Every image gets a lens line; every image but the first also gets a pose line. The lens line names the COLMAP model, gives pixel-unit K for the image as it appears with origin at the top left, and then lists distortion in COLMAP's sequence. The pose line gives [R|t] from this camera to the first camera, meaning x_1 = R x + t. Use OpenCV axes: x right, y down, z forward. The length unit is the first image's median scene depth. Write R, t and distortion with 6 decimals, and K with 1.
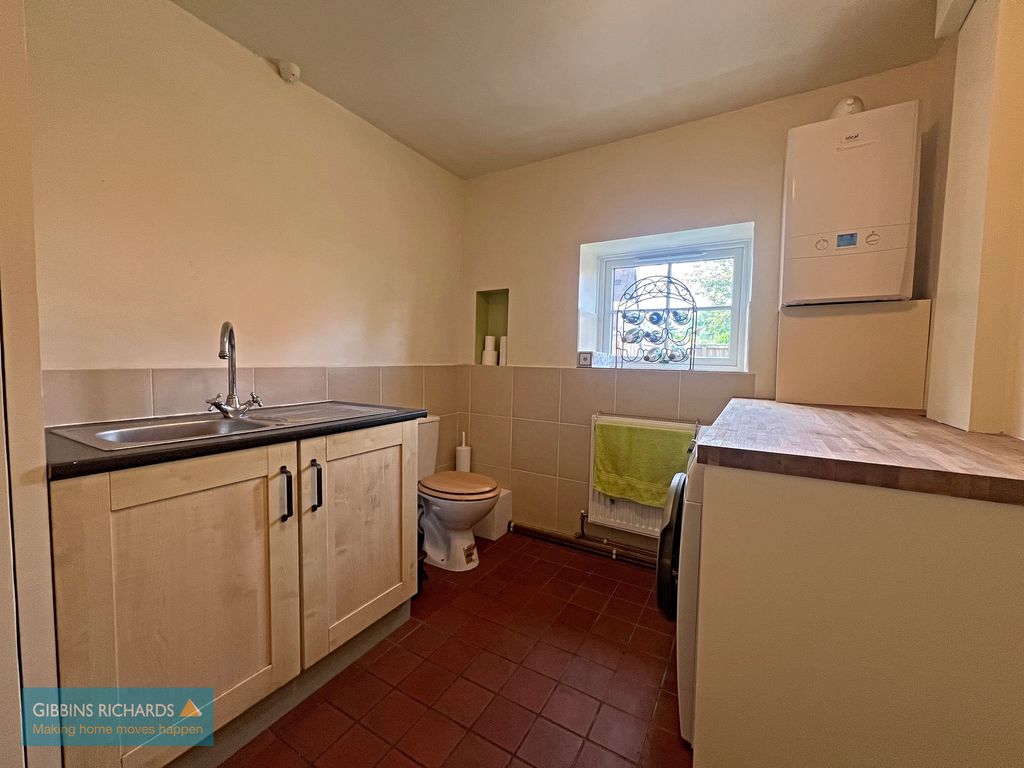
lens RADIAL K [[410.7, 0, 509.4], [0, 410.7, 382.5], [0, 0, 1]] dist [-0.001371, -0.000438]
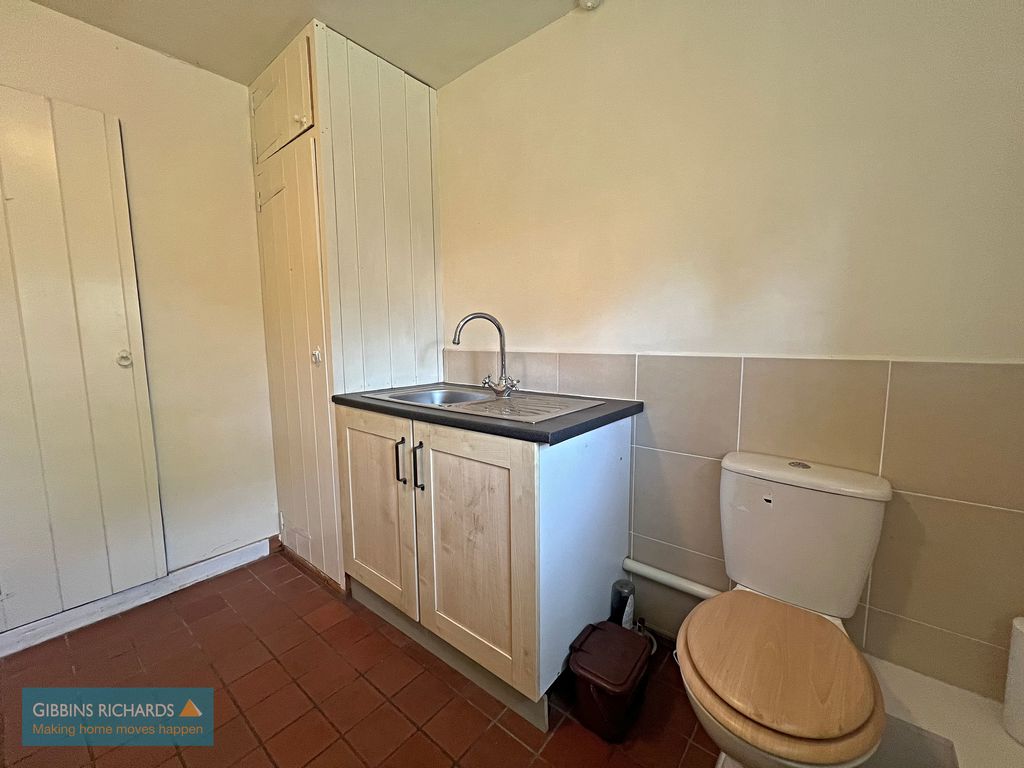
lens RADIAL K [[412.1, 0, 510.2], [0, 412.1, 382.3], [0, 0, 1]] dist [-0.002078, 0.000273]
pose [[-0.146947, 0.099588, -0.984118, 0.444115], [-0.051725, 0.992784, 0.108188, -0.076867], [0.987791, 0.066801, -0.140736, 1.194475]]
